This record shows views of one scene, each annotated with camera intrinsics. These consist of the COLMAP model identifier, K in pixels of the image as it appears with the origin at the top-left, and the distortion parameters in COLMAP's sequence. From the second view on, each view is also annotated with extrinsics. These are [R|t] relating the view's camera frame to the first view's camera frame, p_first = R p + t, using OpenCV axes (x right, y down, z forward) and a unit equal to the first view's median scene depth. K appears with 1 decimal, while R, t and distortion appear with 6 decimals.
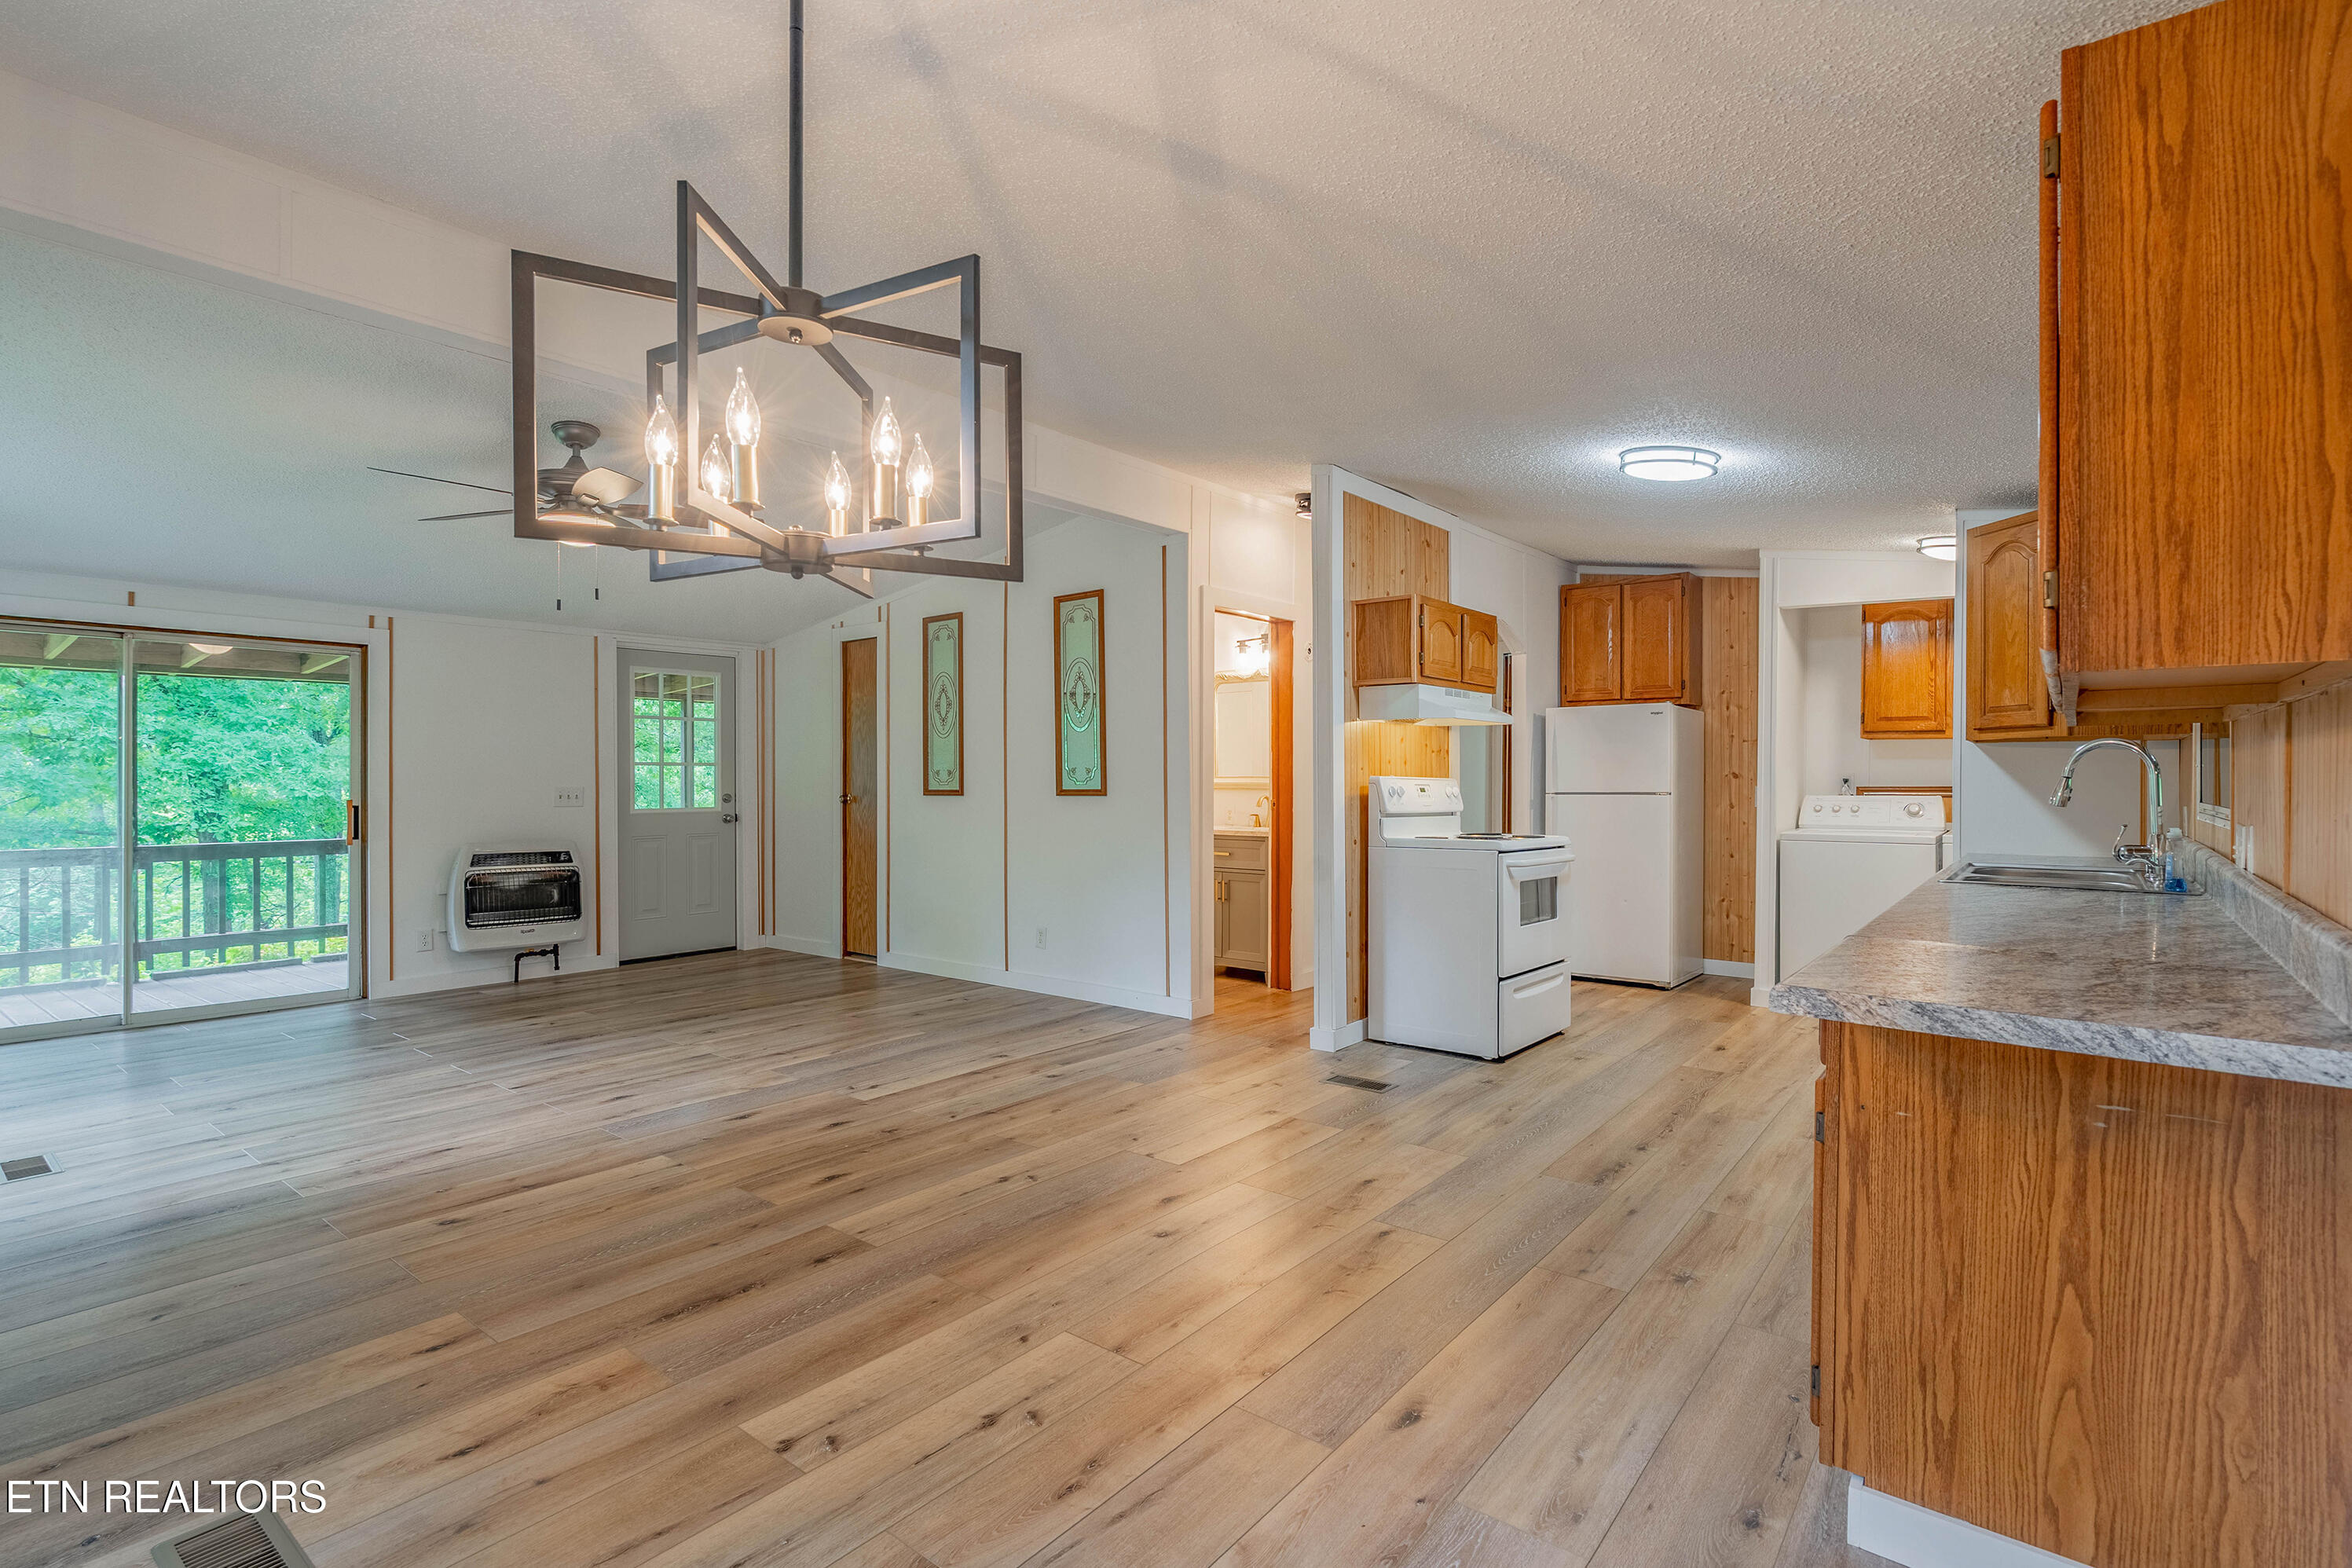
lens RADIAL K [[1095.1, 0, 1203.1], [0, 1095.1, 786.6], [0, 0, 1]] dist [0.012708, -0.000113]
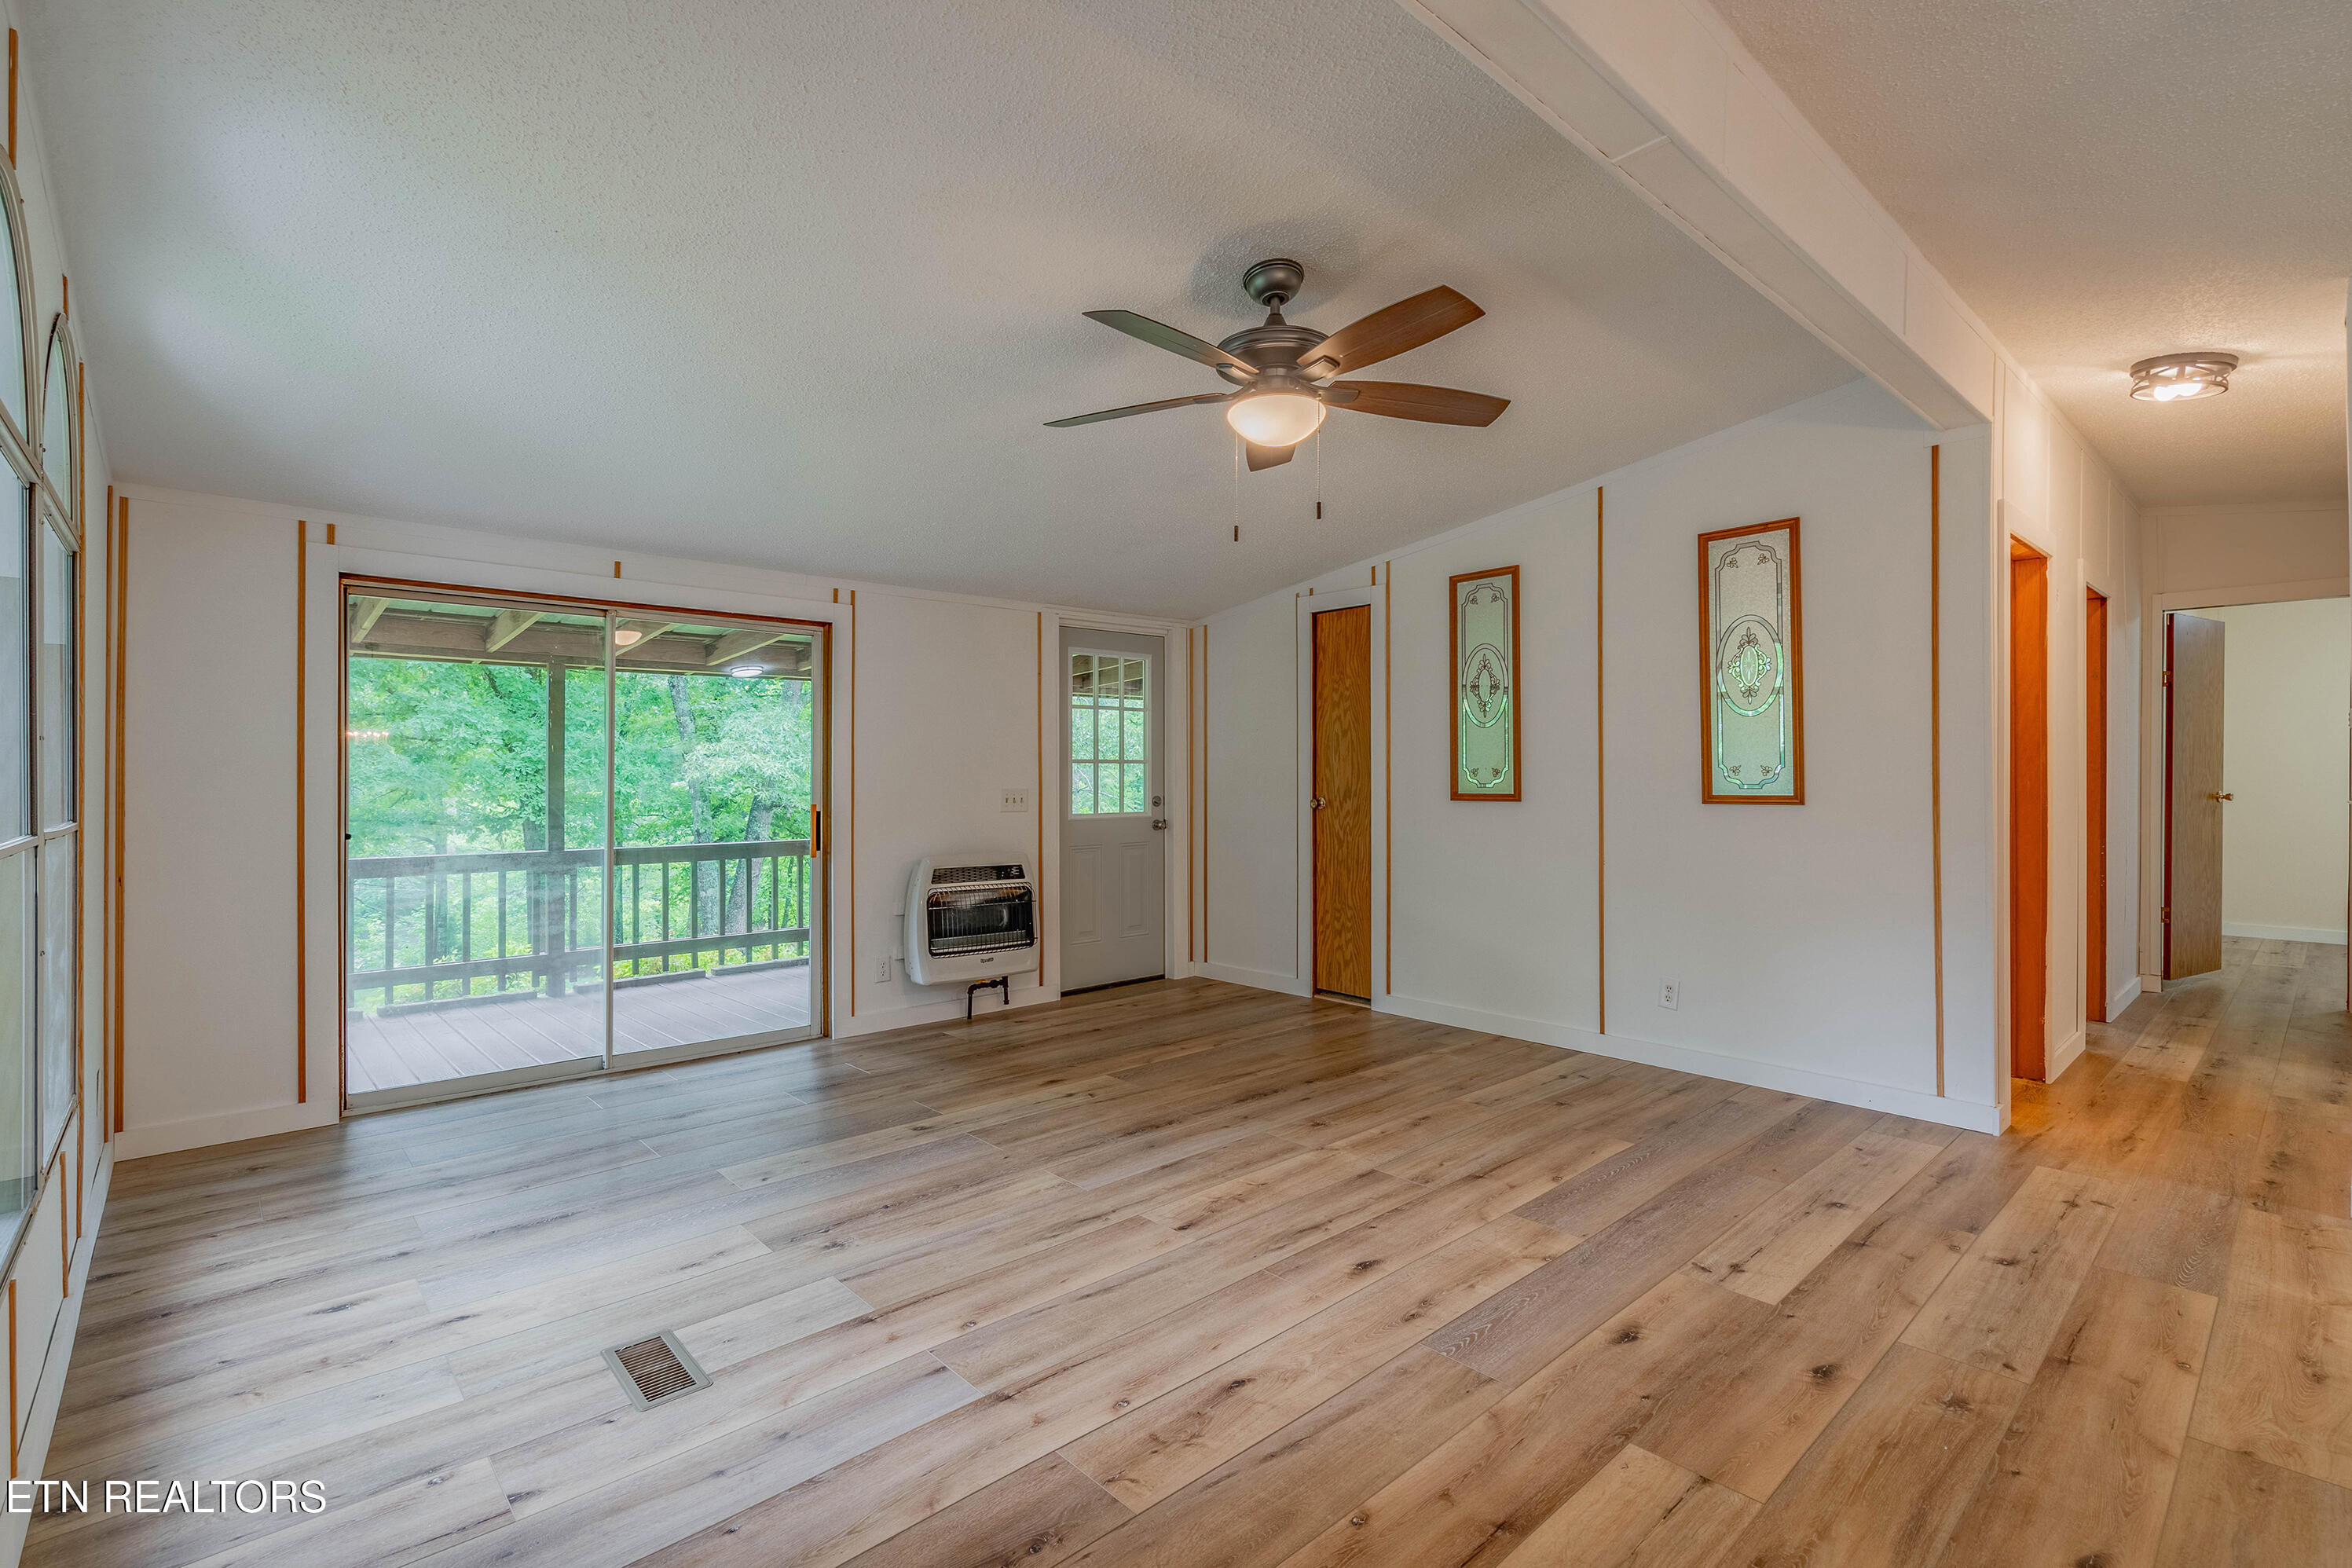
lens RADIAL K [[1063.3, 0, 1176.0], [0, 1063.3, 784.0], [0, 0, 1]] dist [0.000091, 0.000463]
pose [[0.986597, 0.001446, -0.163169, -0.358466], [-0.001111, 0.999997, 0.002145, -0.006047], [0.163171, -0.001935, 0.986596, 0.232267]]
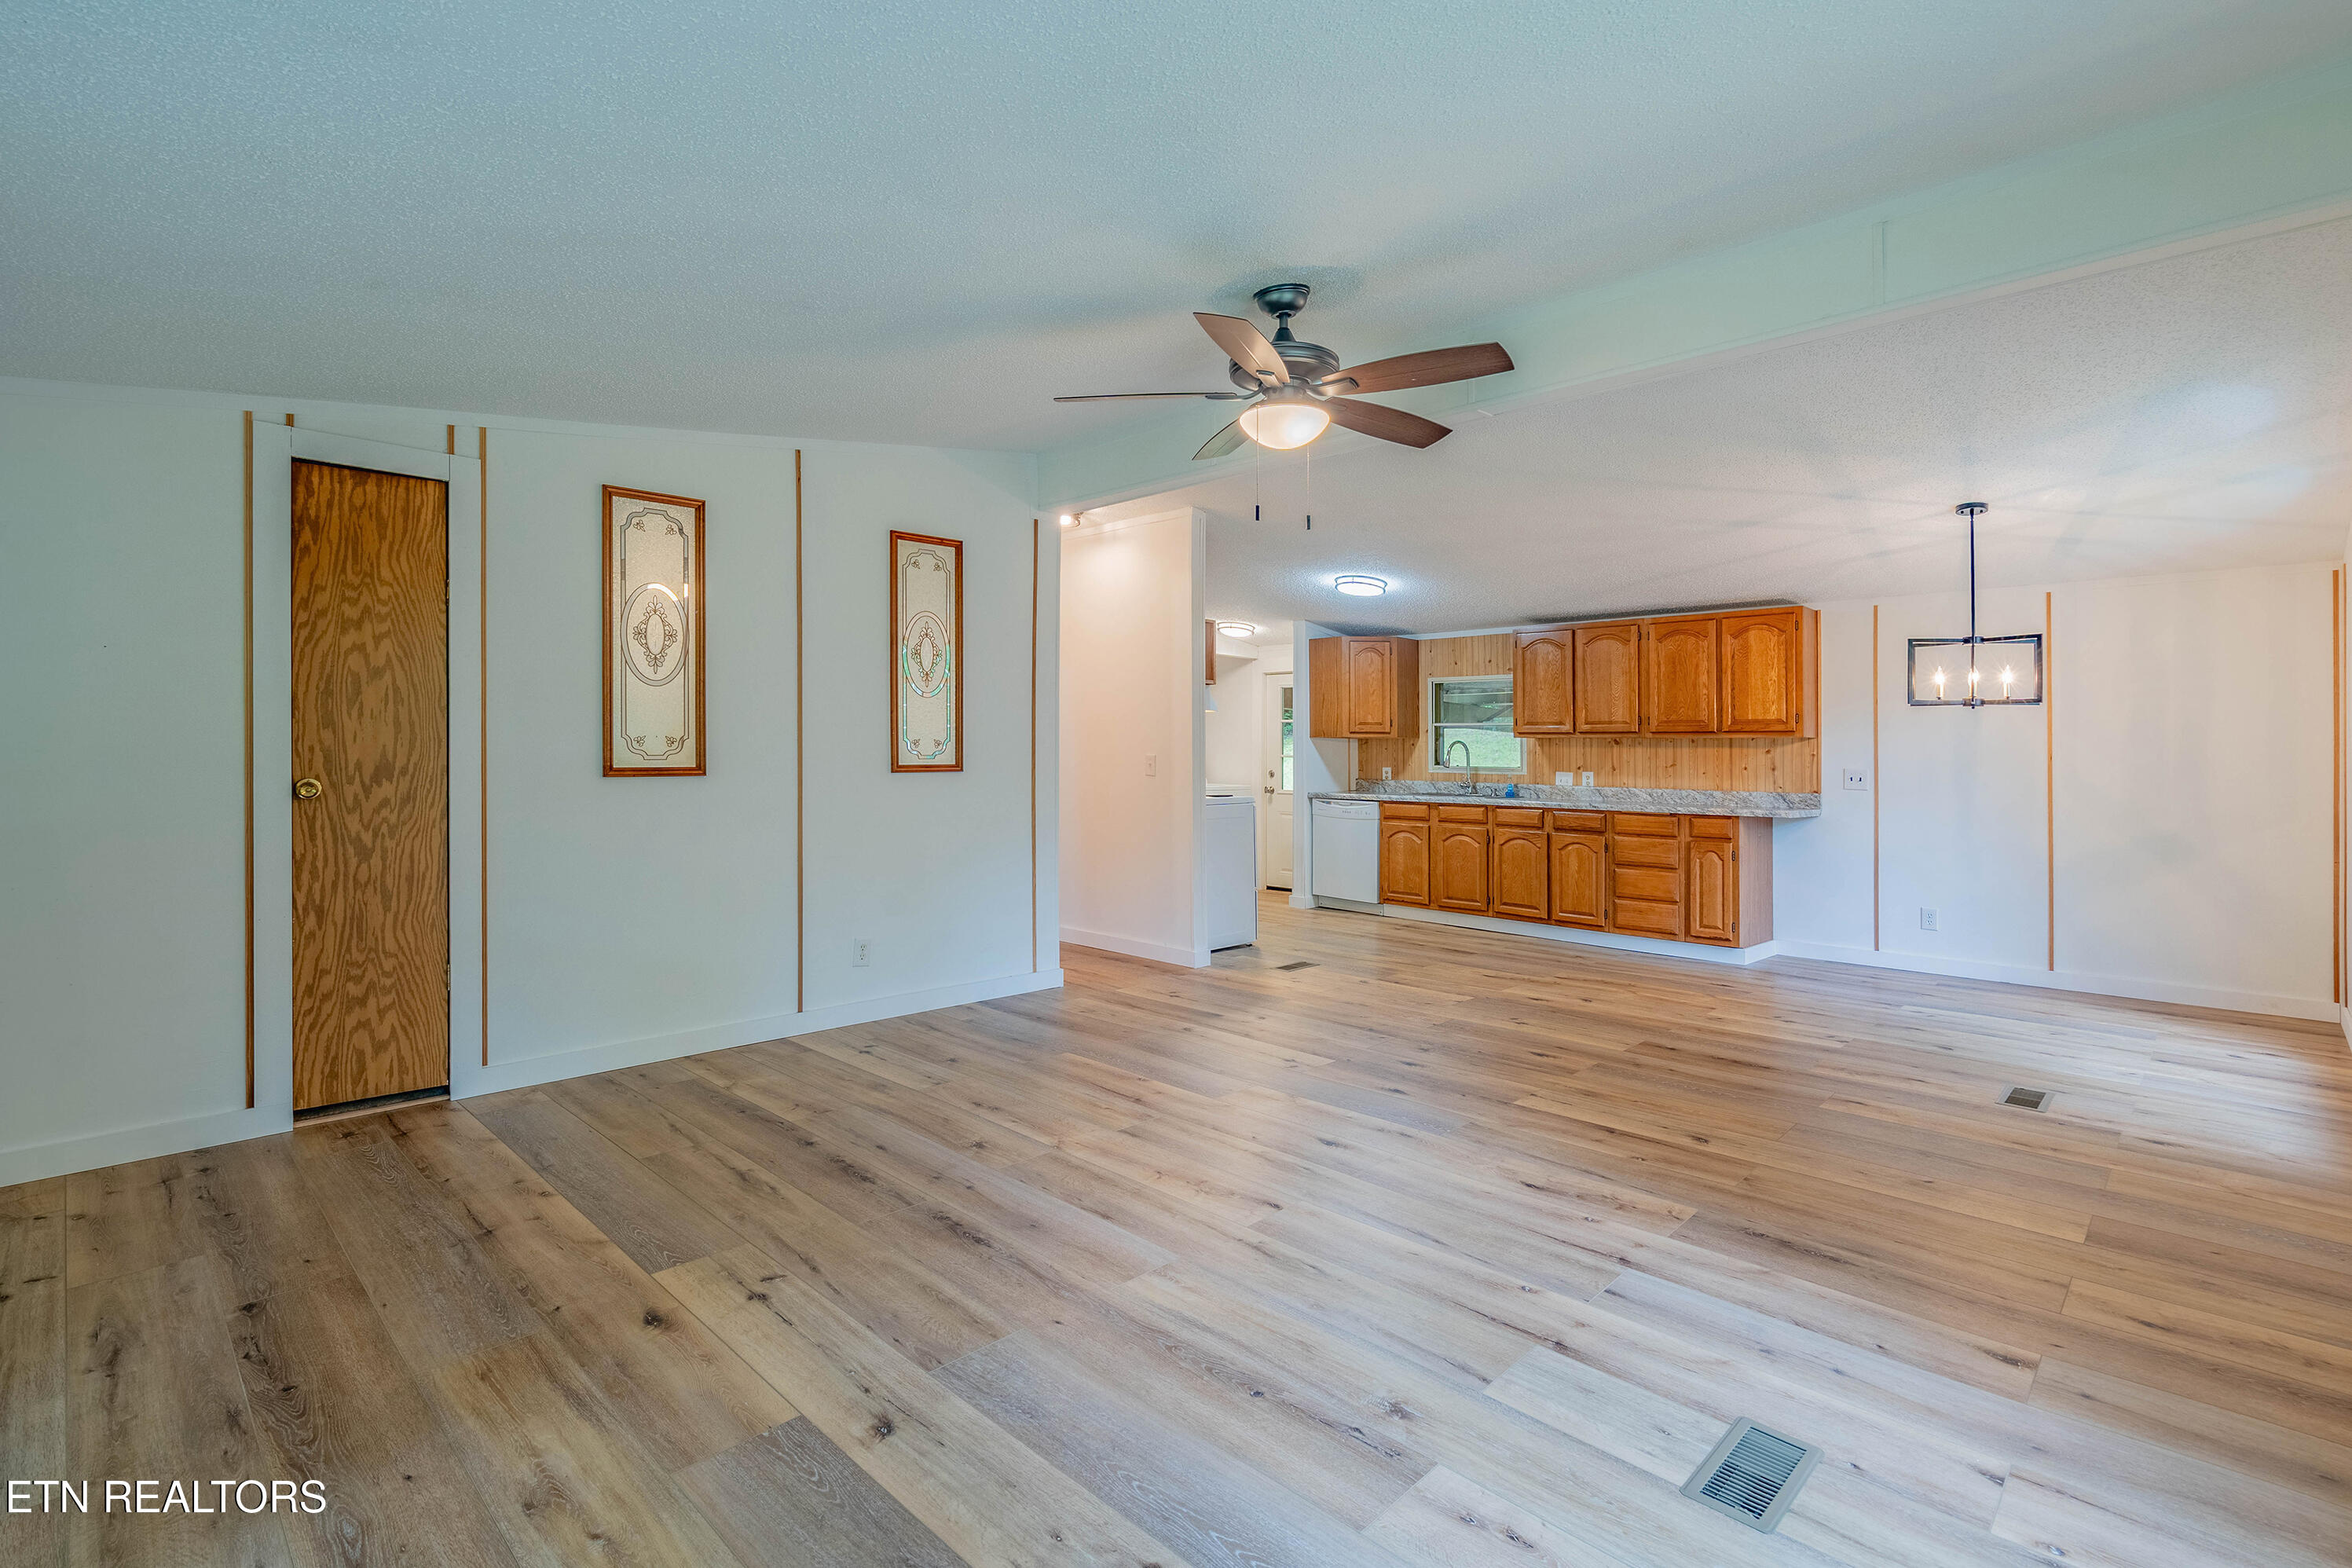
lens RADIAL K [[1093.8, 0, 1190.6], [0, 1093.8, 744.3], [0, 0, 1]] dist [-0.001345, -0.000133]
pose [[0.103354, 0.010167, 0.994593, -0.905083], [-0.001348, 0.999948, -0.010082, -0.005085], [-0.994644, -0.000299, 0.103362, 0.678470]]
